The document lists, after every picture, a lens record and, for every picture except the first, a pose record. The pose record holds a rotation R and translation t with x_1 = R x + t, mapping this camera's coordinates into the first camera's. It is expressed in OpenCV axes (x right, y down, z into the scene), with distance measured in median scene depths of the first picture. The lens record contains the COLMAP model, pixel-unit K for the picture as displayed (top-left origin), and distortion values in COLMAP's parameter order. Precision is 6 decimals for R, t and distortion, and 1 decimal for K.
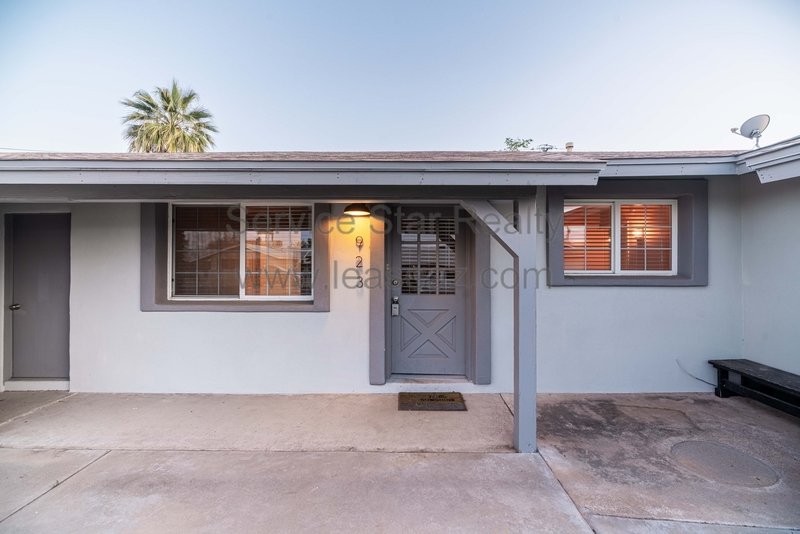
lens RADIAL K [[296.2, 0, 400.0], [0, 296.2, 267.0], [0, 0, 1]] dist [-0.000063, -0.000007]
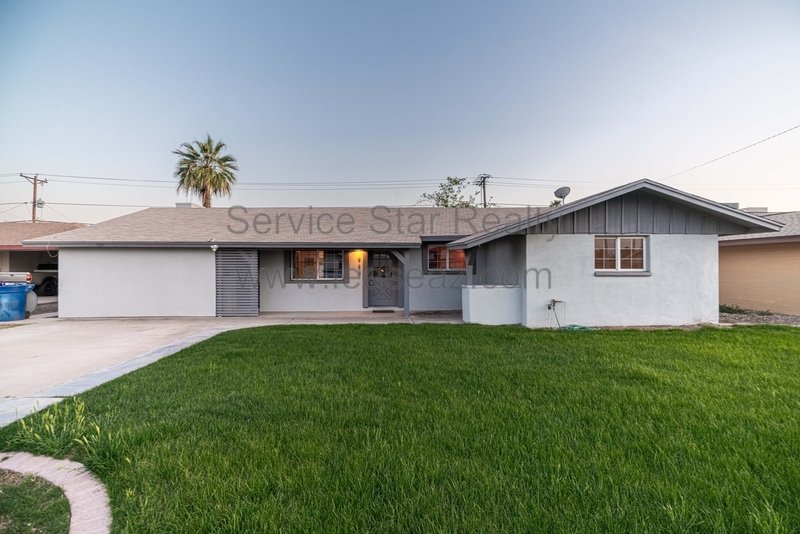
lens RADIAL K [[420.8, 0, 400.0], [0, 420.8, 267.0], [0, 0, 1]] dist [0.001068, -0.000537]
pose [[0.997491, -0.005074, 0.070606, -0.008944], [0.005231, 0.999984, -0.002050, -0.000138], [-0.070595, 0.002414, 0.997502, -1.079104]]
